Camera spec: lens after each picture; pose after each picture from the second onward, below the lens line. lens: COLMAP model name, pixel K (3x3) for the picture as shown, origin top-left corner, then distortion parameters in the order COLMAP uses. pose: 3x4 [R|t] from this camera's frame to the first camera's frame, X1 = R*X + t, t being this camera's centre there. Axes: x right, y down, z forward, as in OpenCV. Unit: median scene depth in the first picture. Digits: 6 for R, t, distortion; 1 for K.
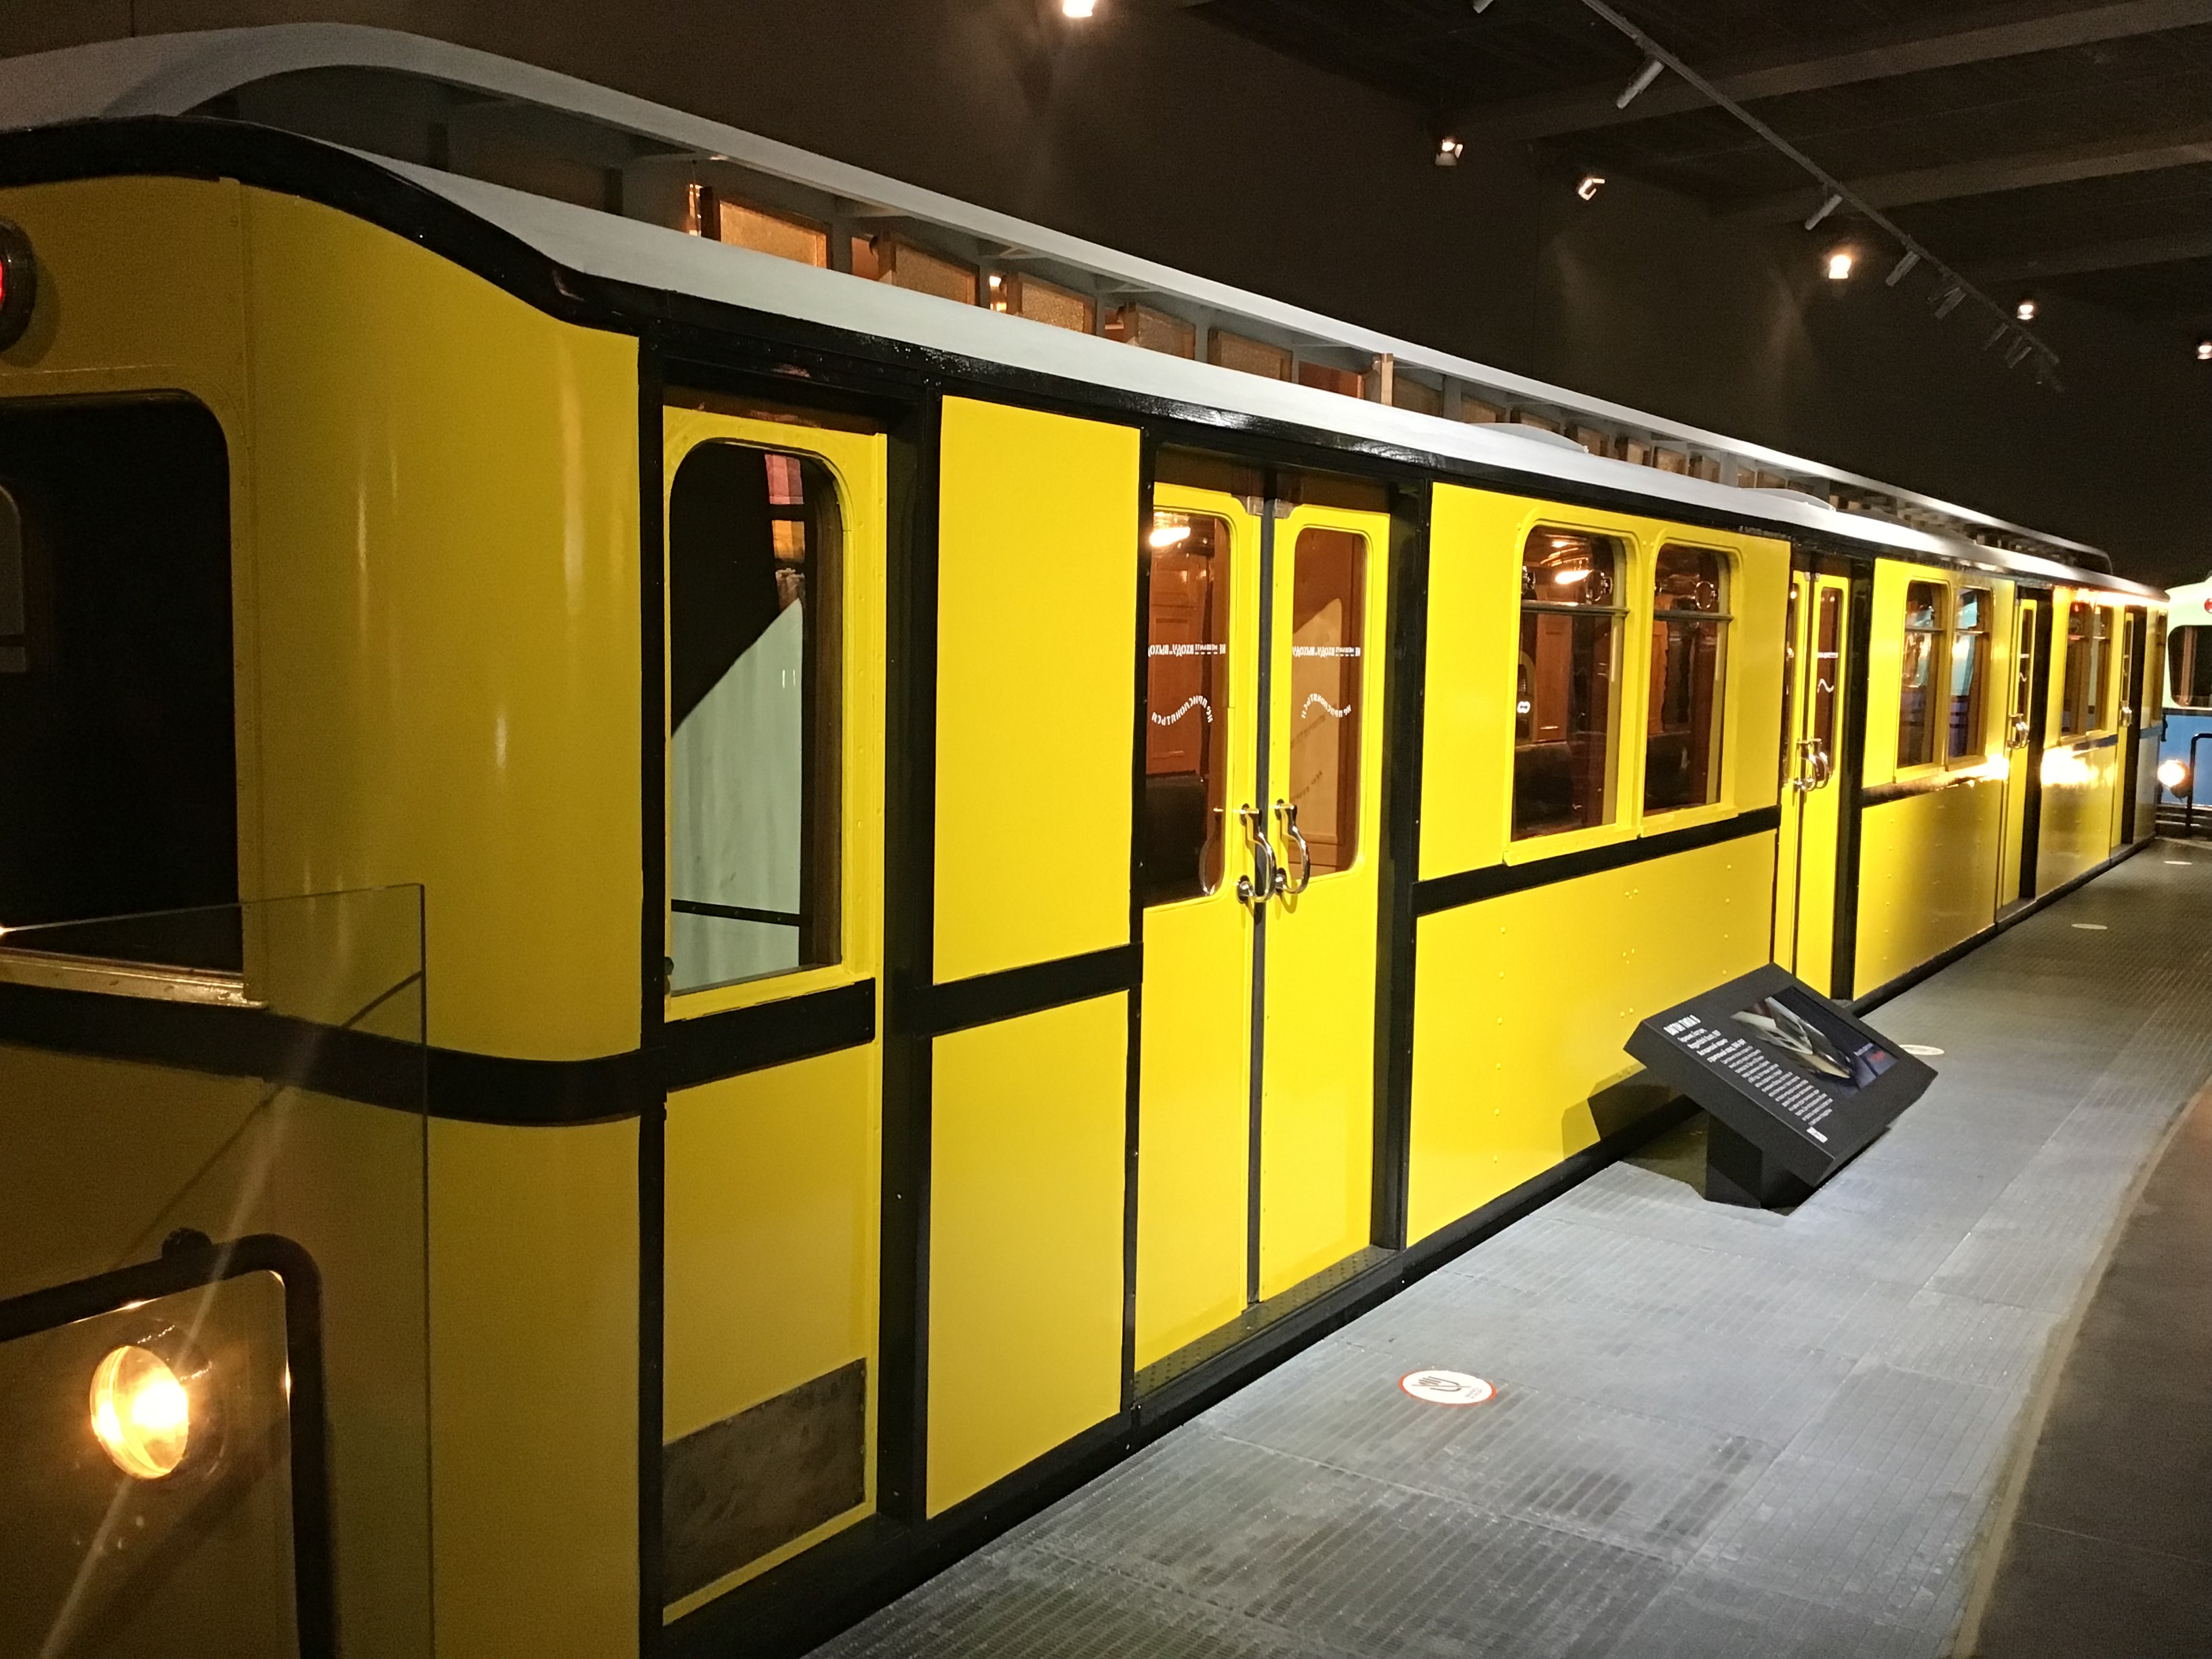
lens RADIAL K [[2006.4, 0, 1106.0], [0, 2006.4, 829.5], [0, 0, 1]] dist [0.062789, -0.016032]
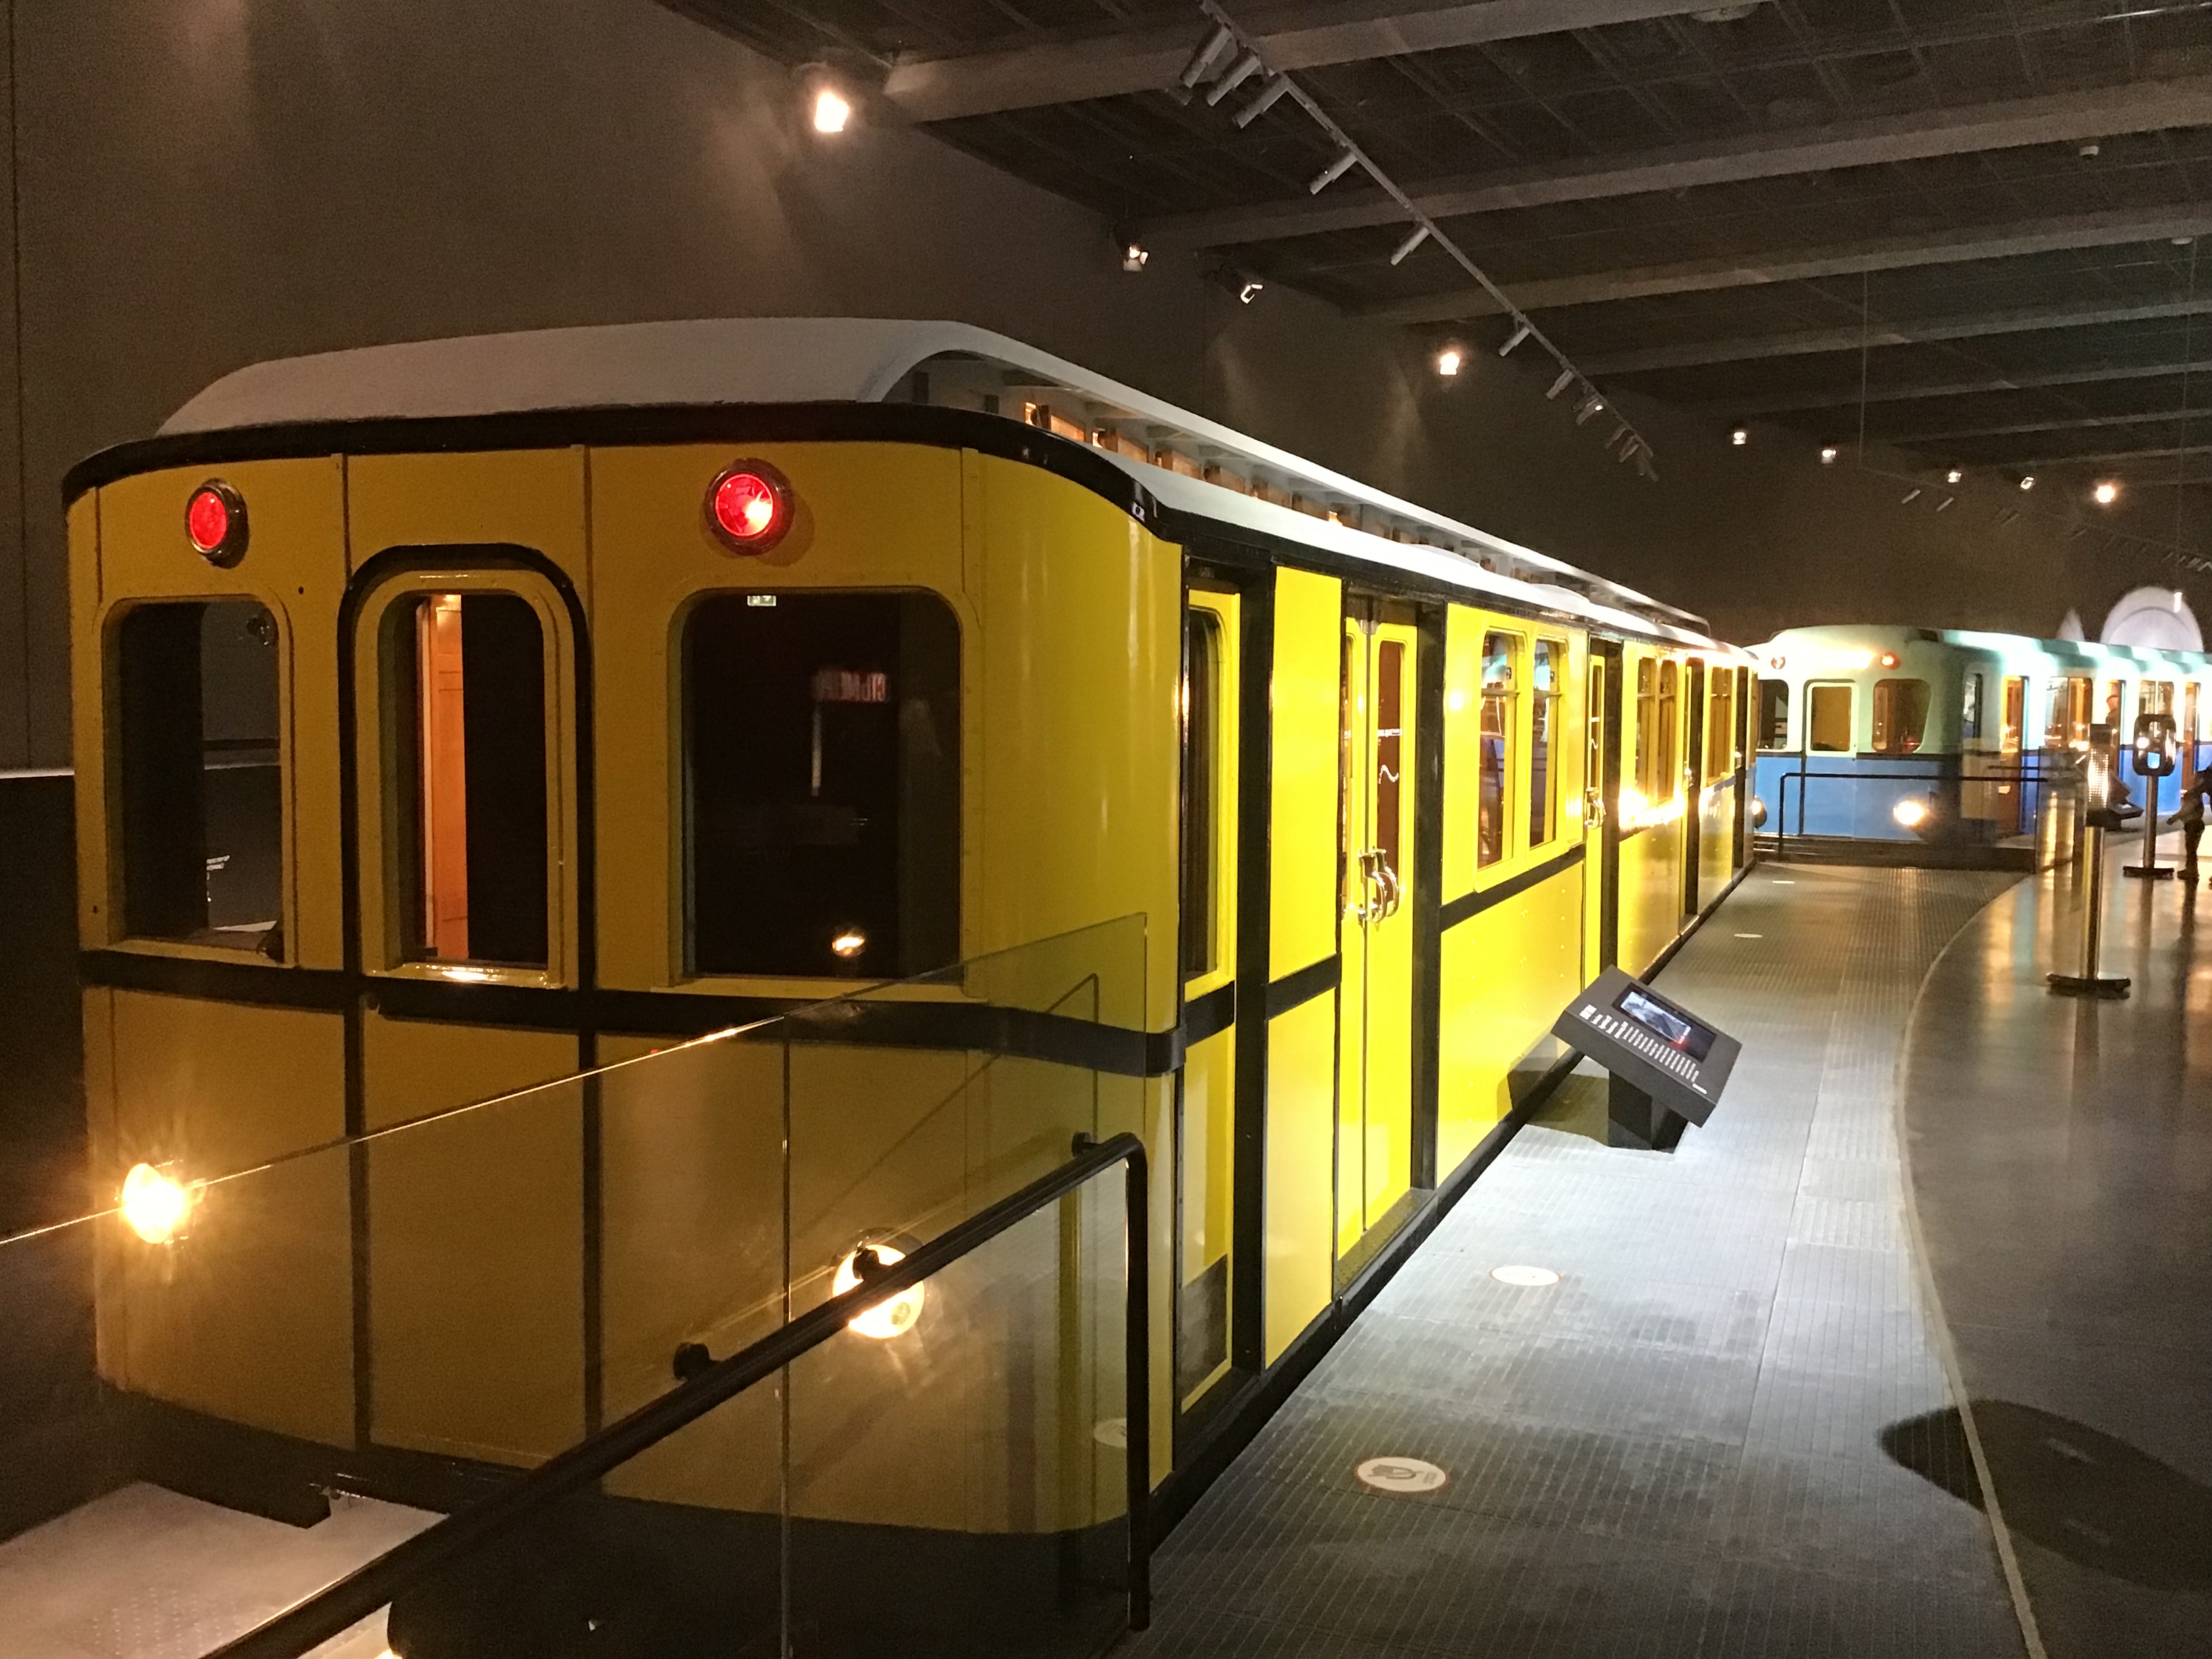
lens RADIAL K [[1999.6, 0, 1105.6], [0, 1999.6, 855.3], [0, 0, 1]] dist [0.098934, -0.006190]
pose [[0.977684, -0.032414, 0.207565, -0.338017], [0.035574, 0.999301, -0.011509, 0.000212], [-0.207047, 0.018637, 0.978154, -0.240365]]
